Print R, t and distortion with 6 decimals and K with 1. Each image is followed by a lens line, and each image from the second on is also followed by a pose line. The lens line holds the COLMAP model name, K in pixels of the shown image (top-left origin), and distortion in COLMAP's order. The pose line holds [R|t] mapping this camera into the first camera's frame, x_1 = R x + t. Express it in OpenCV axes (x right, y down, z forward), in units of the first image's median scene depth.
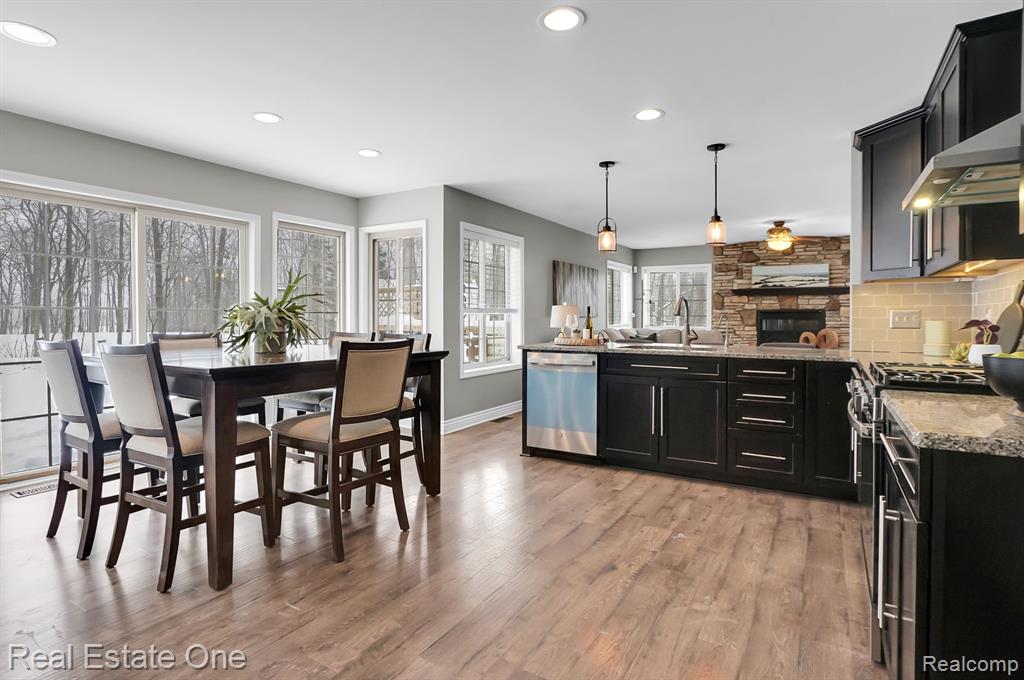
lens RADIAL K [[497.1, 0, 511.2], [0, 497.1, 314.9], [0, 0, 1]] dist [-0.000964, 0.000296]
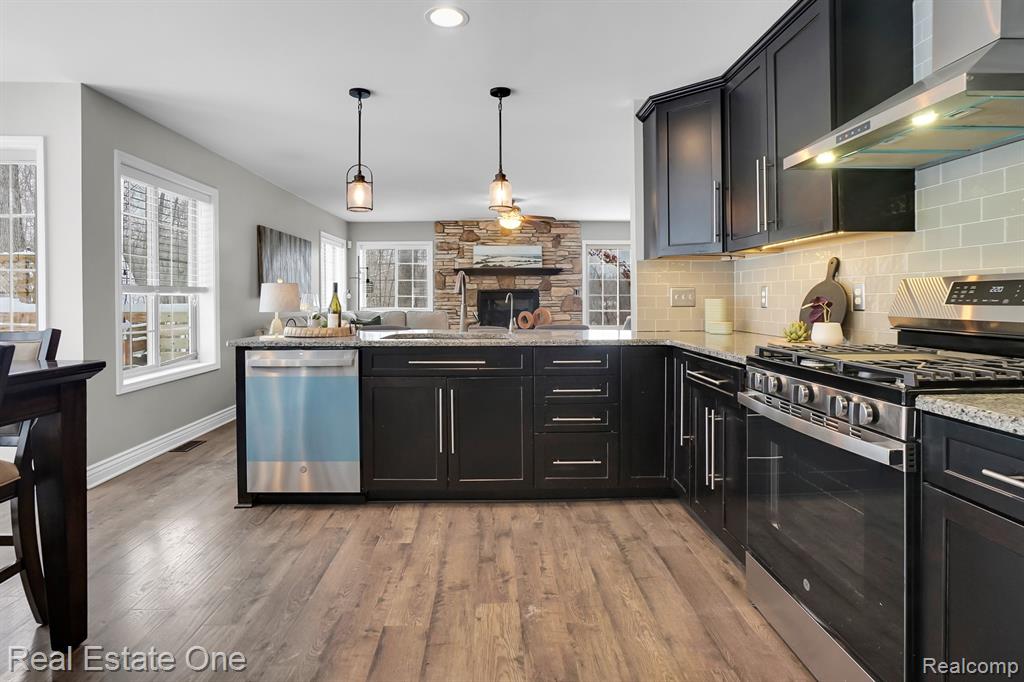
lens RADIAL K [[530.0, 0, 510.4], [0, 530.0, 297.5], [0, 0, 1]] dist [-0.048283, 0.026873]
pose [[0.845752, -0.006308, 0.533538, -0.045162], [0.004592, 0.999979, 0.004543, 0.002471], [-0.533556, -0.001392, 0.845764, 0.248922]]
